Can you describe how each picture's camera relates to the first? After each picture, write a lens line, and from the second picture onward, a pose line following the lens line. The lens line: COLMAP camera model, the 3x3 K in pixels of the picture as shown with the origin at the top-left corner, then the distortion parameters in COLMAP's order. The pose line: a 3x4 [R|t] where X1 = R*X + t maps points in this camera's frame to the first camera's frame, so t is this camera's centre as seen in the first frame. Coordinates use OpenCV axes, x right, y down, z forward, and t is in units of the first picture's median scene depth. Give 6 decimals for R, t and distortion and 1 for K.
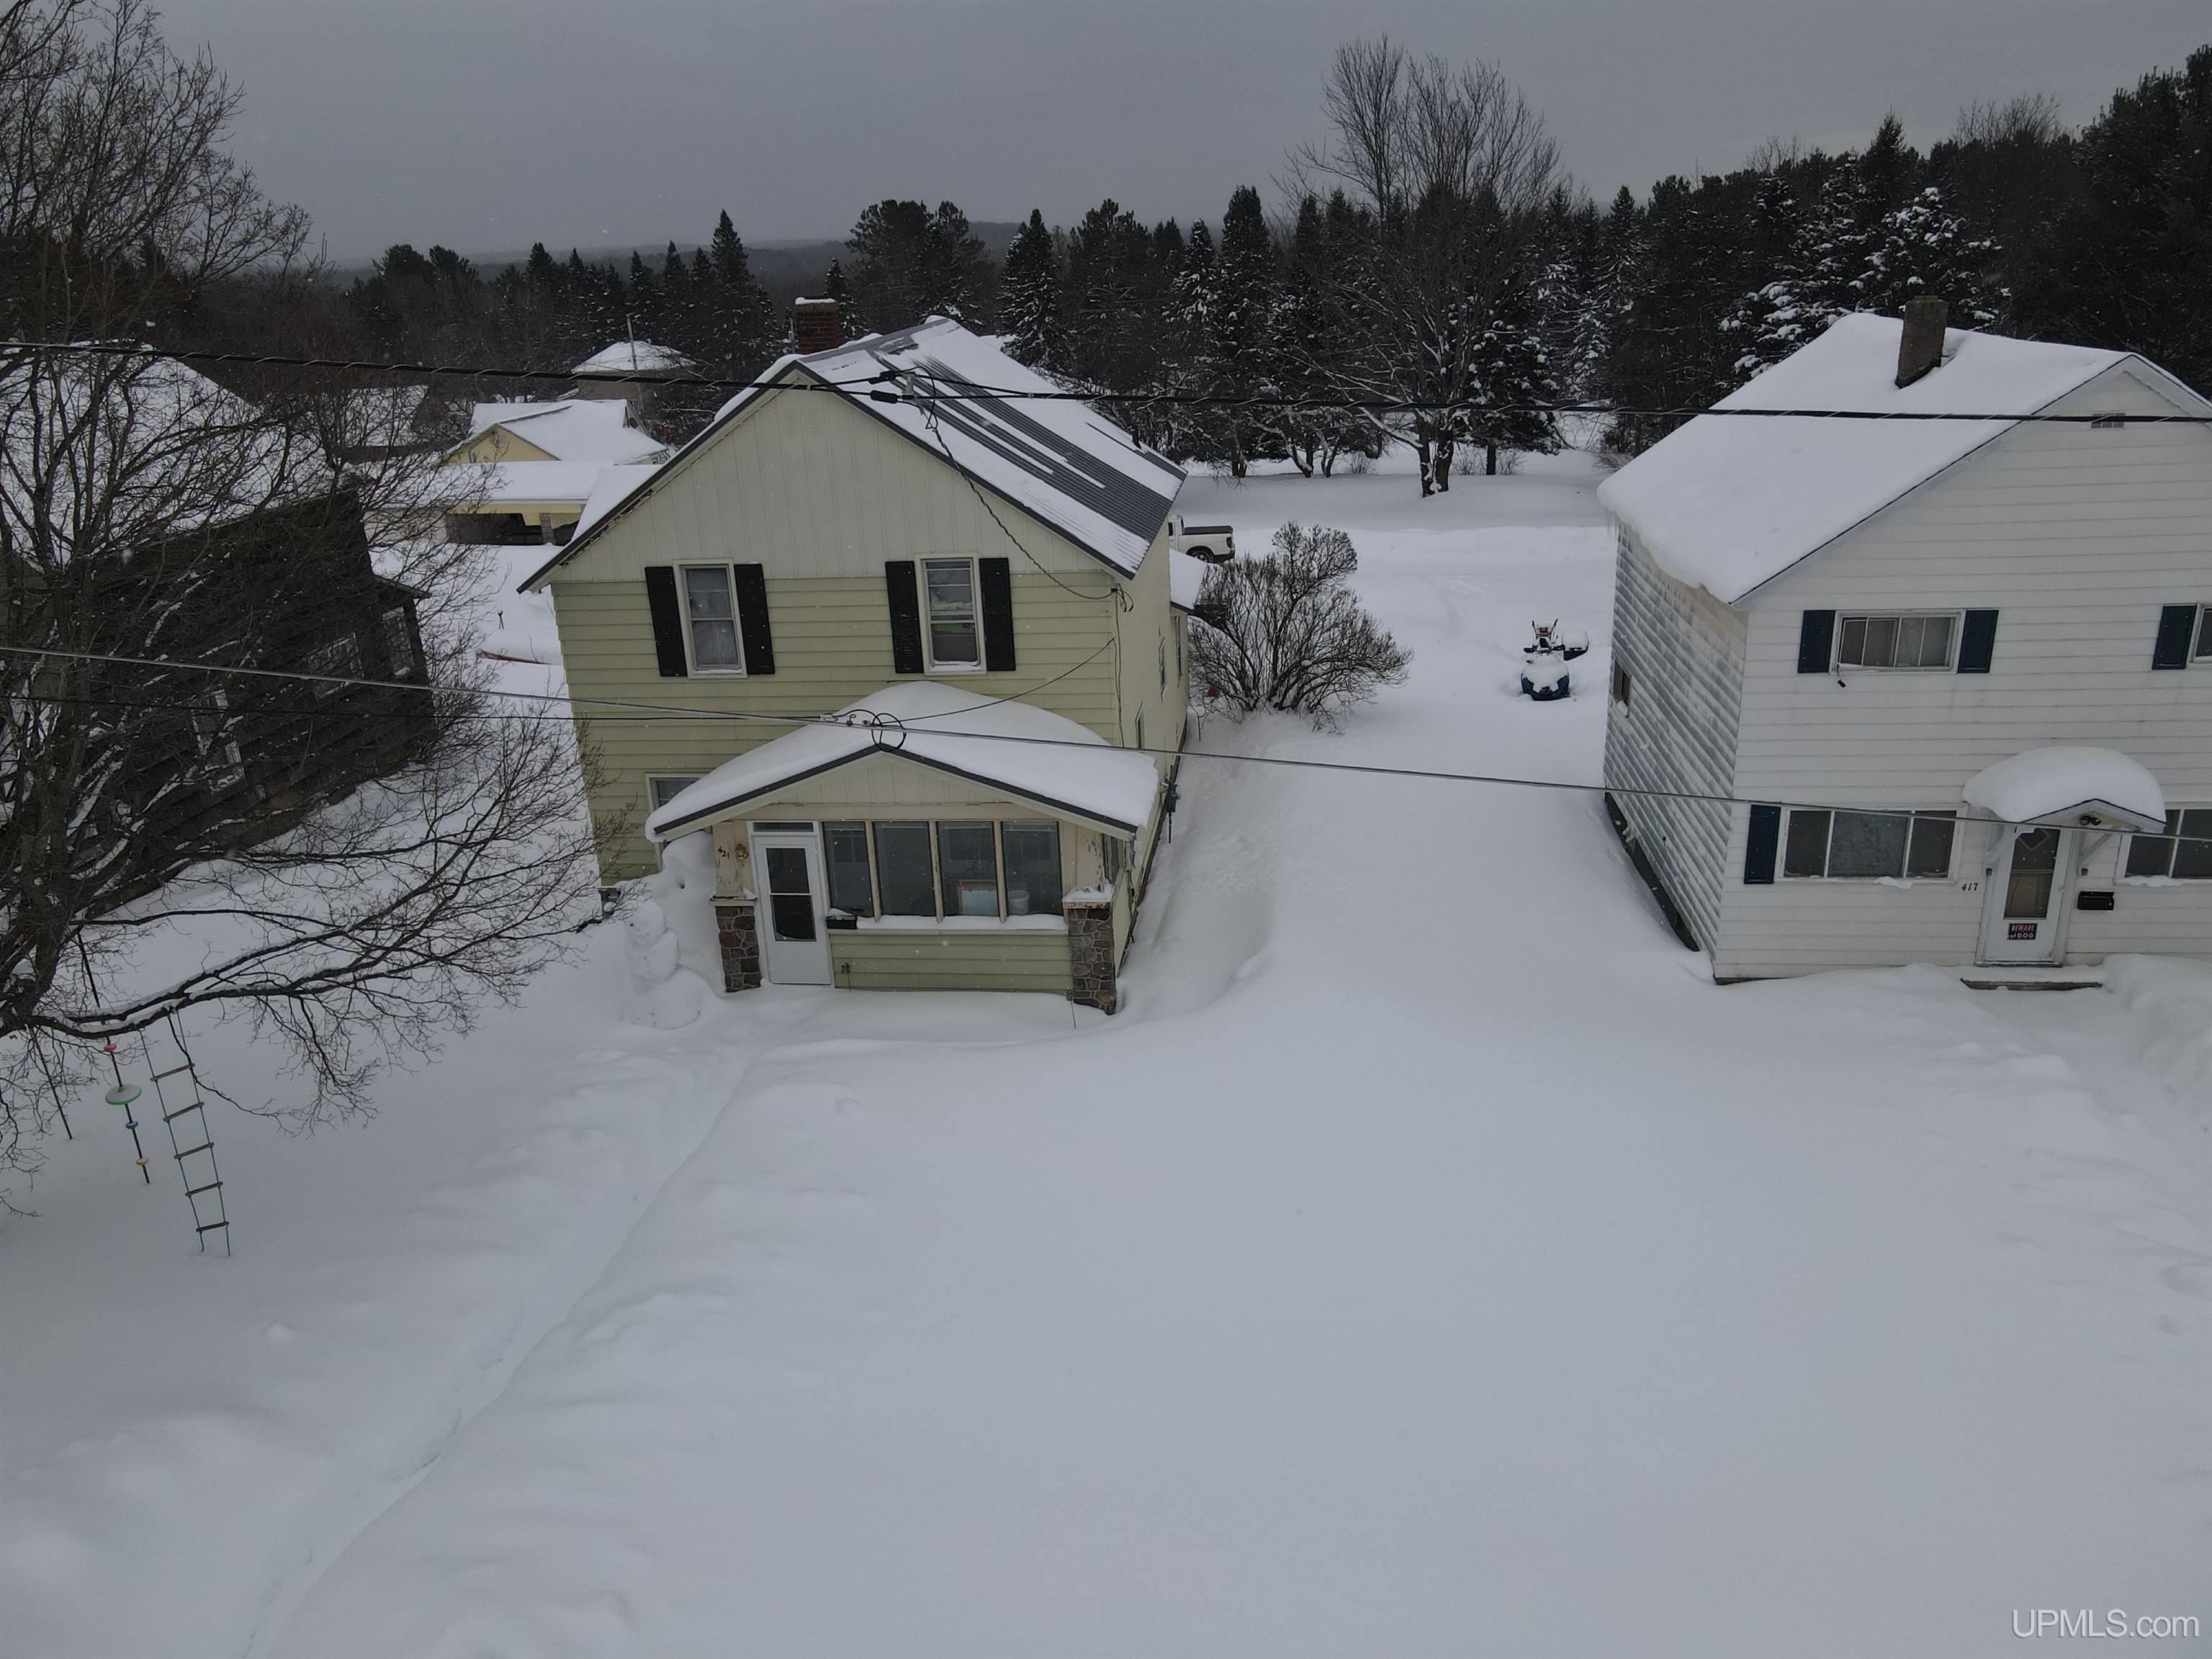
lens RADIAL K [[1618.0, 0, 1116.2], [0, 1618.0, 830.4], [0, 0, 1]] dist [0.003533, 0.004080]
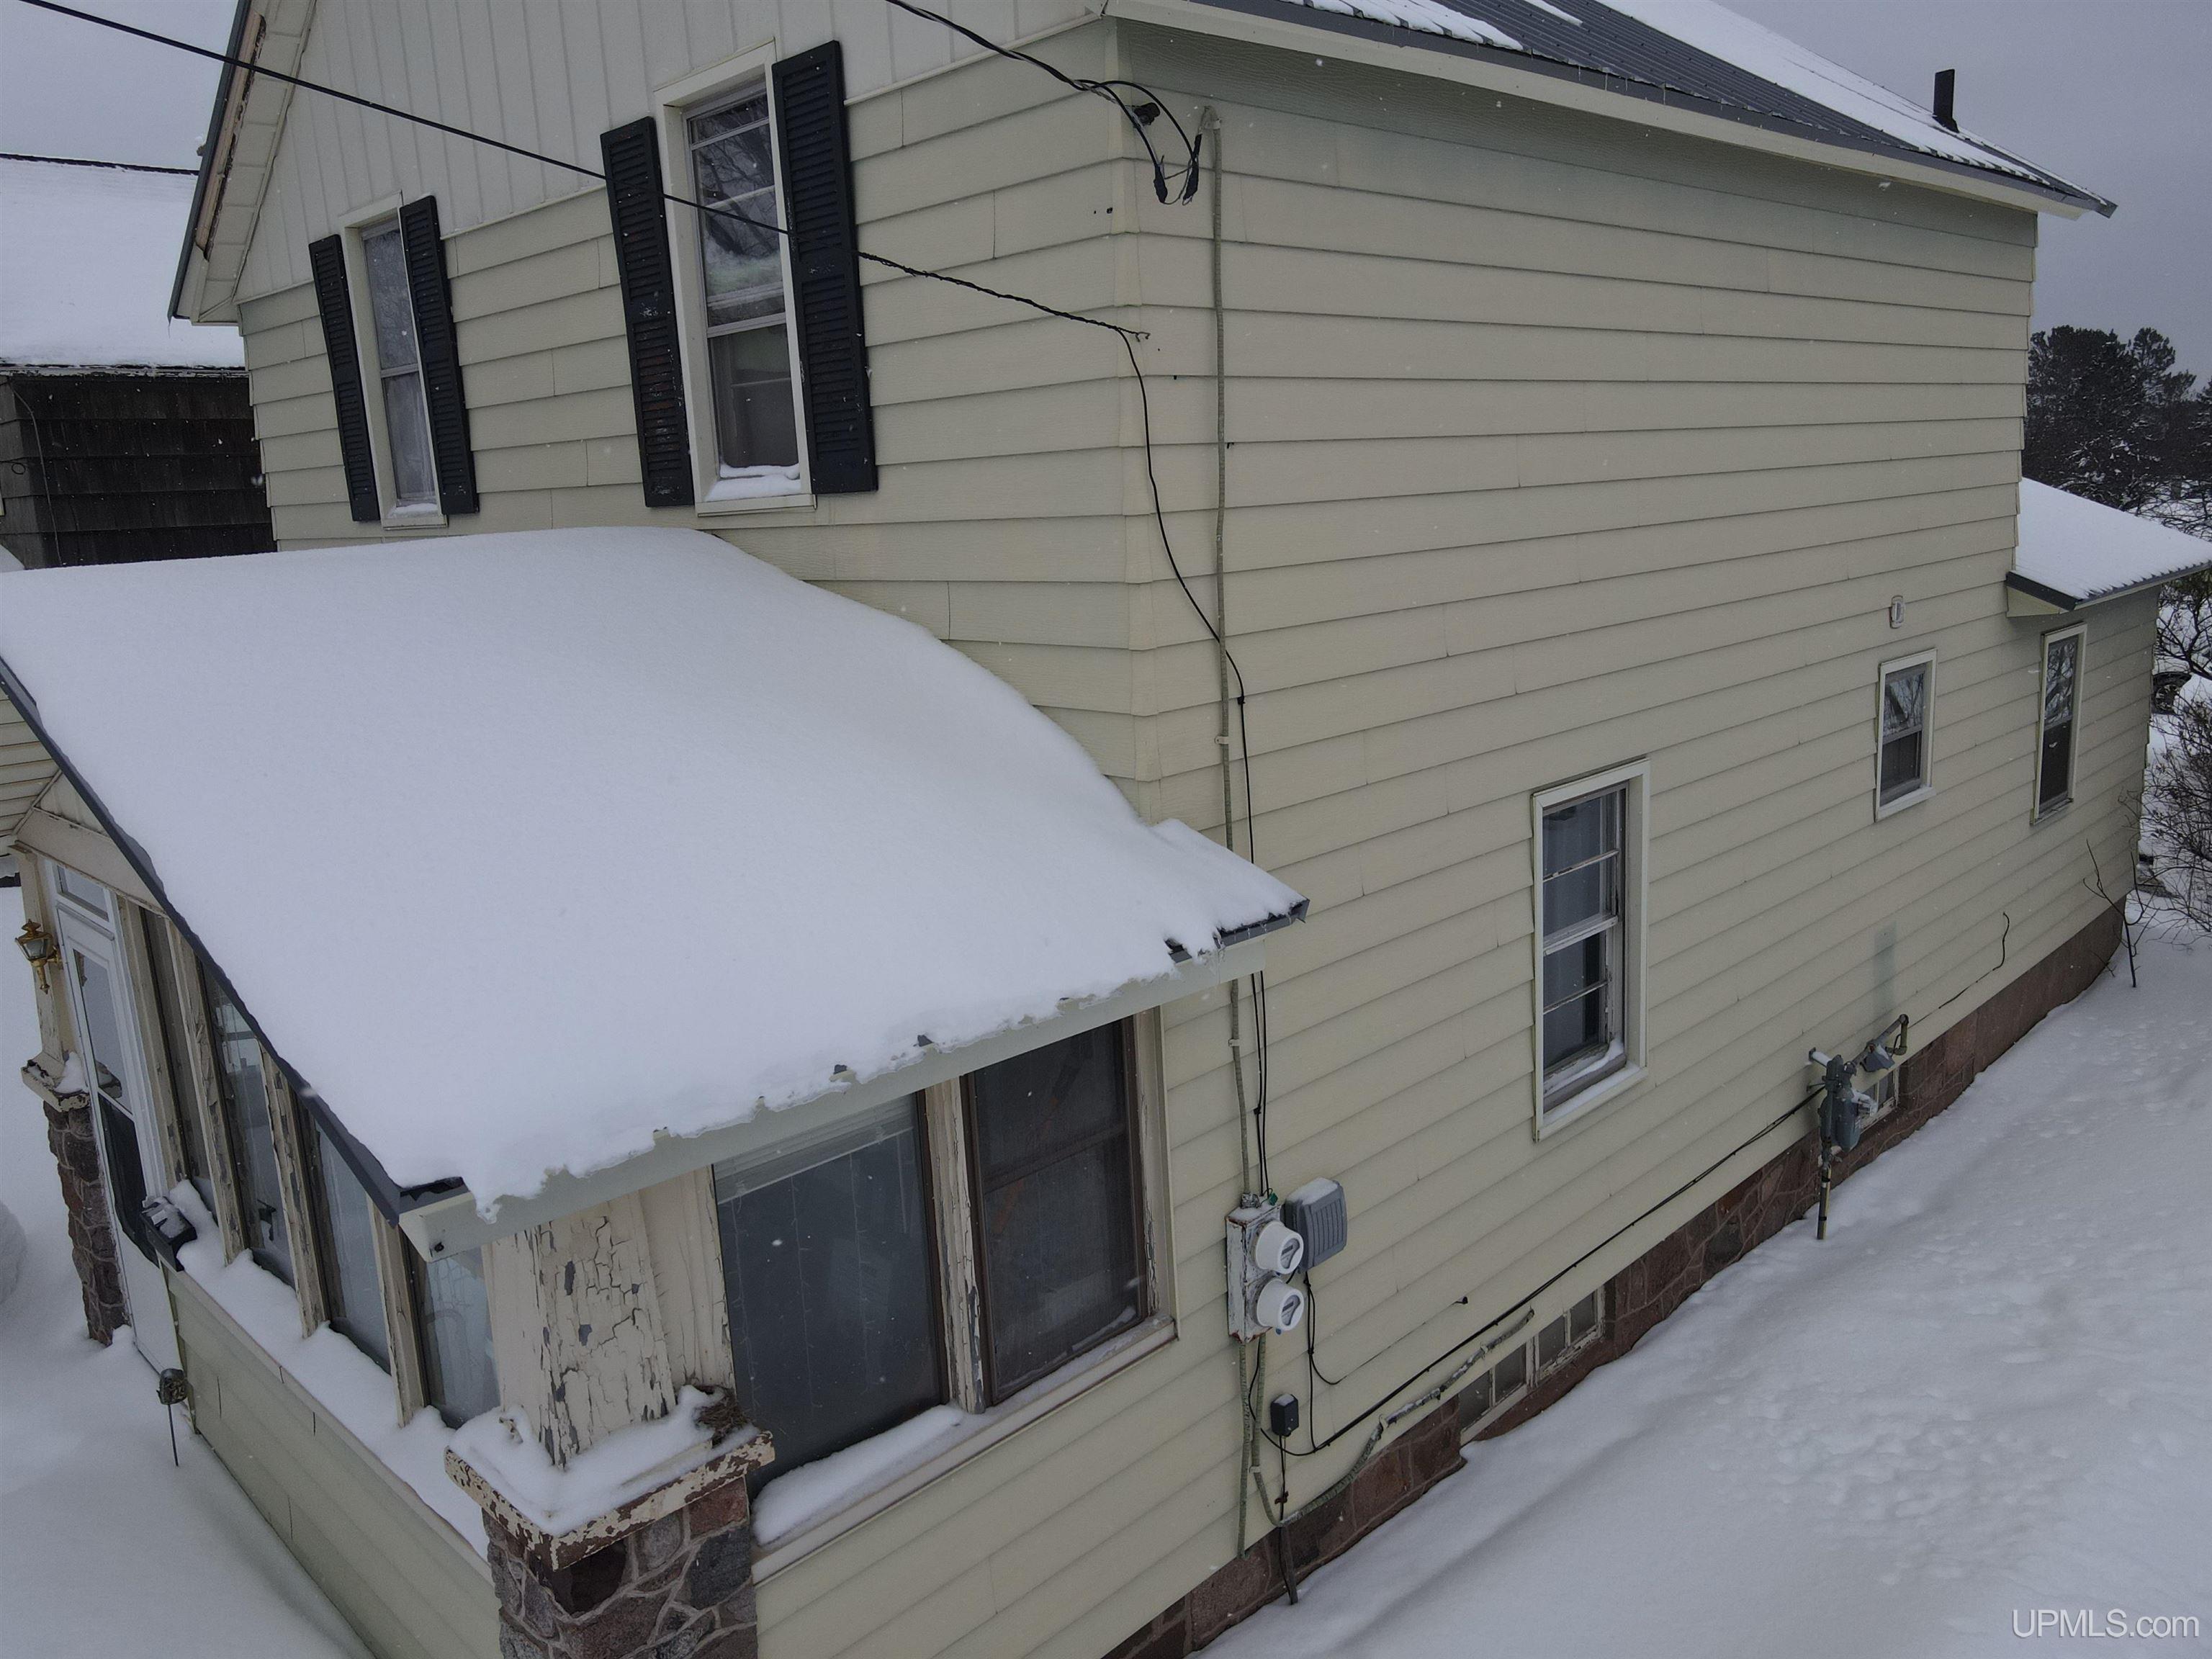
lens RADIAL K [[1618.0, 0, 1116.2], [0, 1618.0, 830.4], [0, 0, 1]] dist [0.003533, 0.004080]
pose [[0.782617, 0.130803, -0.608606, 0.143301], [-0.199644, 0.978771, -0.046366, -0.038534], [0.589621, 0.157791, 0.792116, 0.820654]]
